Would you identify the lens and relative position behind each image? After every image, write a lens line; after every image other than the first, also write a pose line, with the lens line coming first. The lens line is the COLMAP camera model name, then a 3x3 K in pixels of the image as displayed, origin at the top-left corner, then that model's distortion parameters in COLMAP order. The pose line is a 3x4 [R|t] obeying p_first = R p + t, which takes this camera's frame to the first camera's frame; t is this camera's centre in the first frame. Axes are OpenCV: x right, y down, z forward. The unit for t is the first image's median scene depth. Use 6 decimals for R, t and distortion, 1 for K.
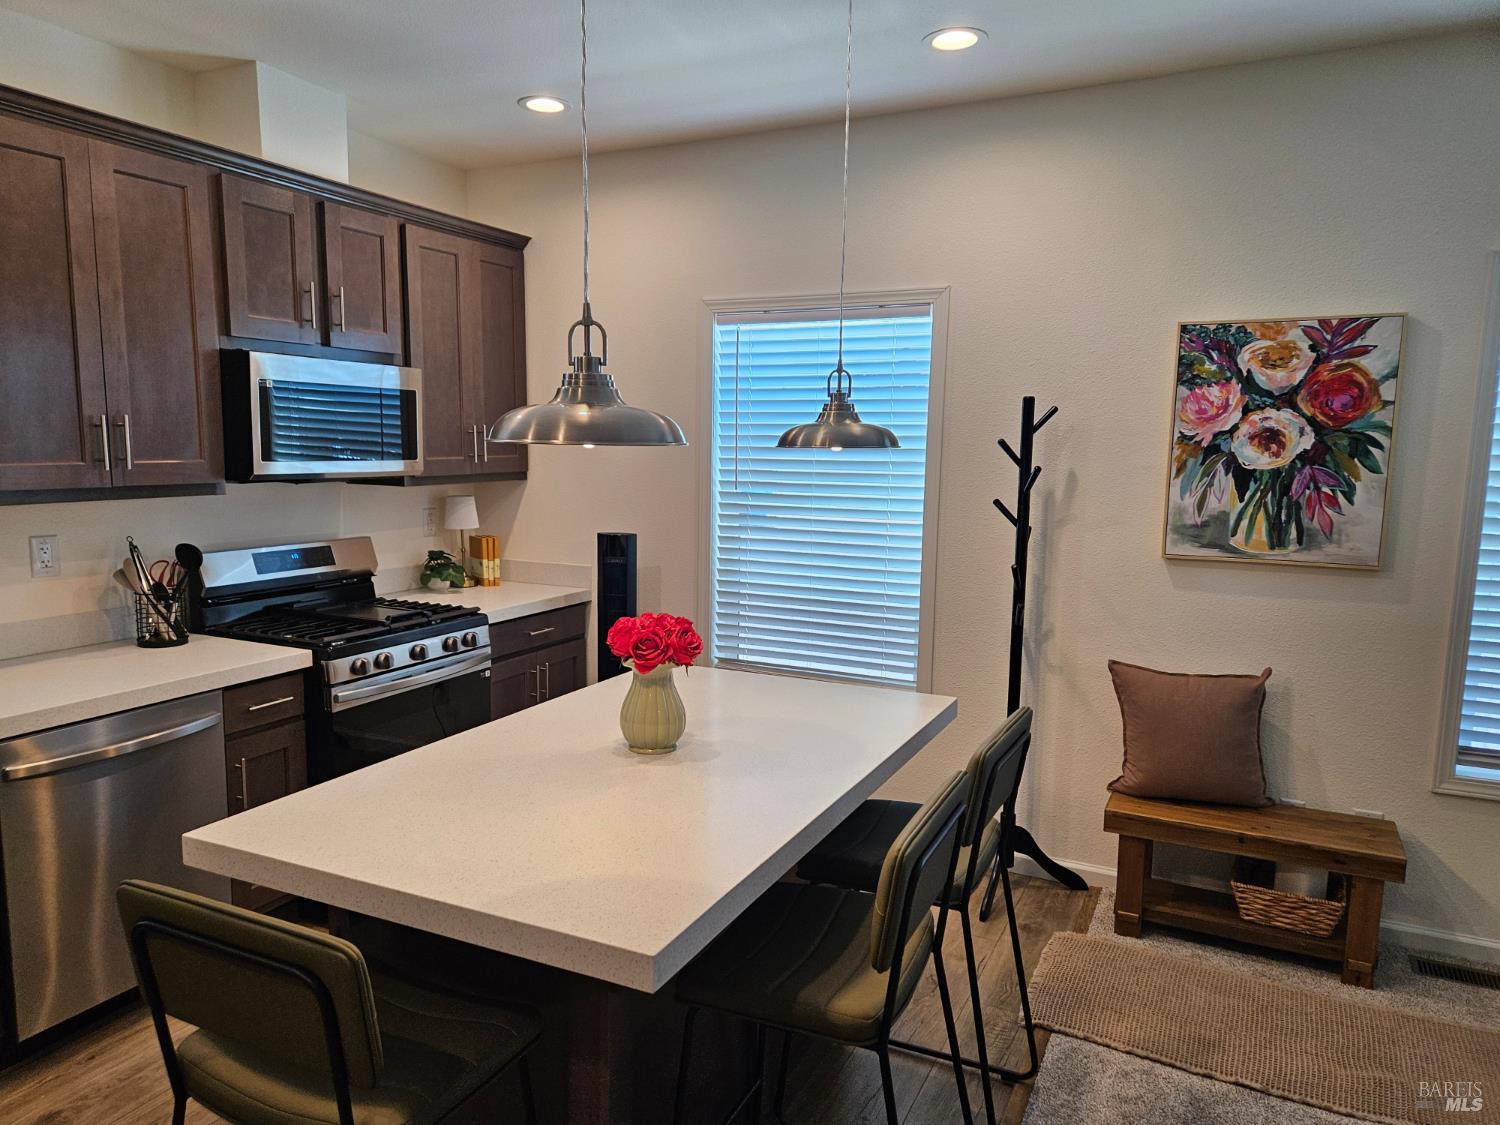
lens RADIAL K [[1017.4, 0, 751.5], [0, 1017.4, 575.5], [0, 0, 1]] dist [0.020400, -0.002804]
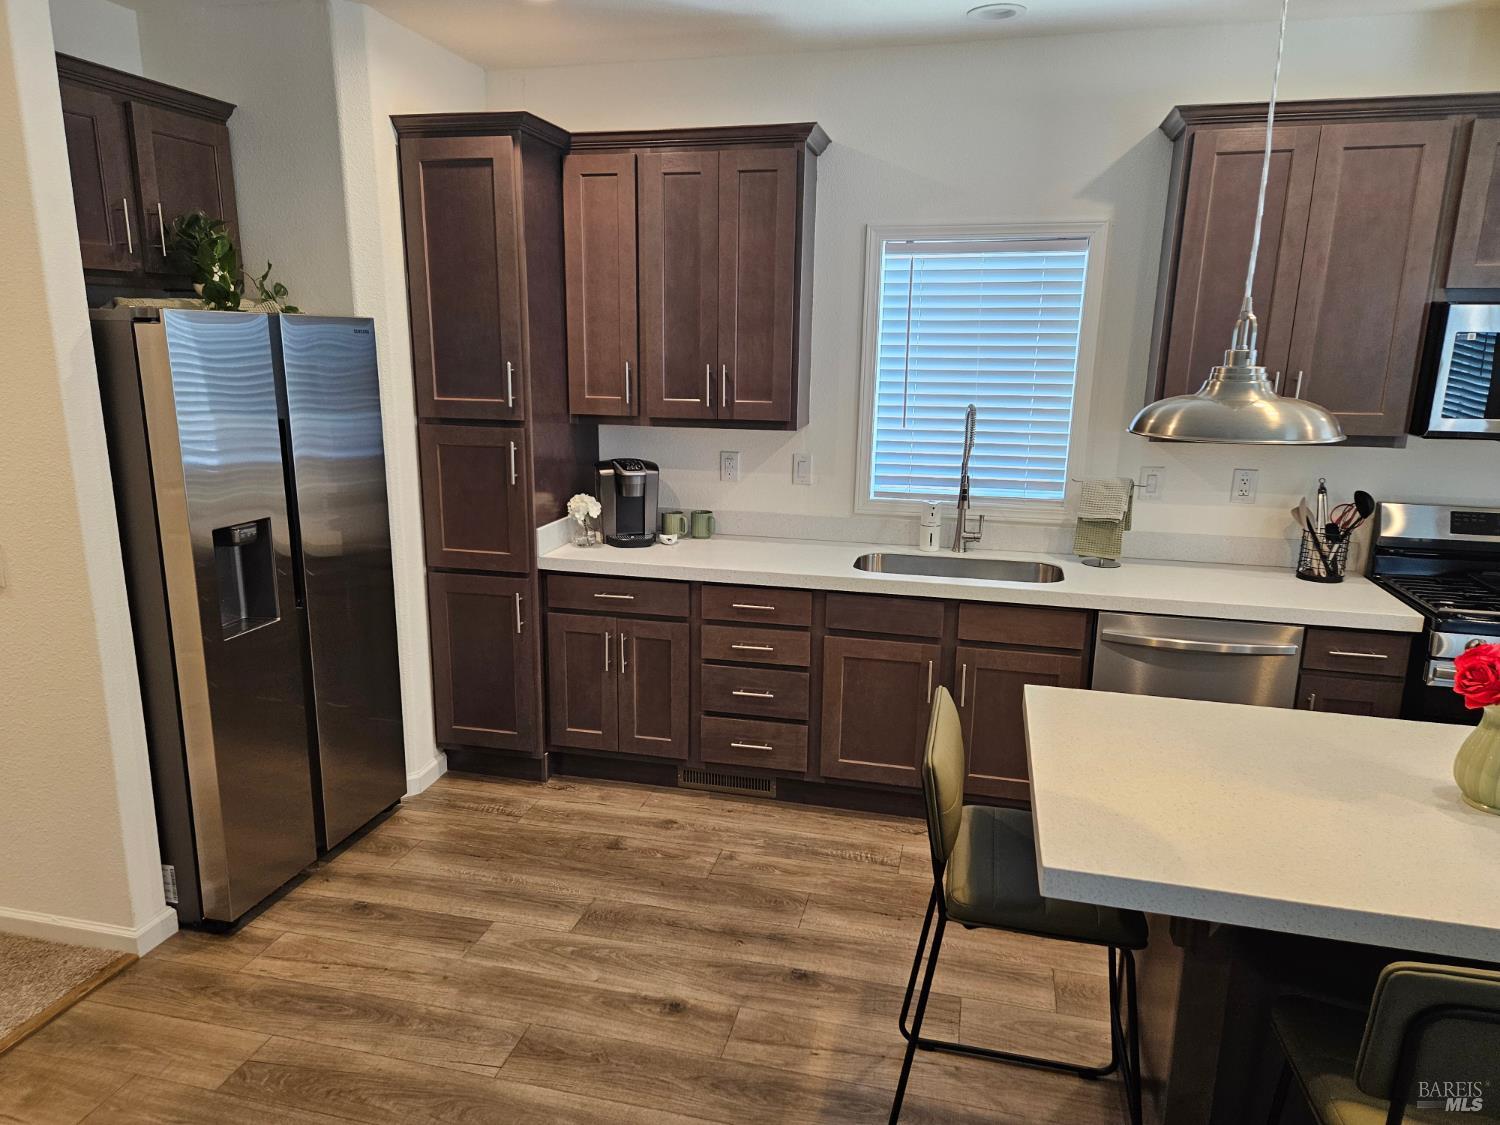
lens RADIAL K [[1017.4, 0, 749.5], [0, 1017.4, 566.1], [0, 0, 1]] dist [0.020400, -0.002804]
pose [[0.204217, 0.200089, -0.958259, 0.361491], [-0.133035, 0.975479, 0.175333, -0.058721], [0.969844, 0.091676, 0.225828, 0.155300]]
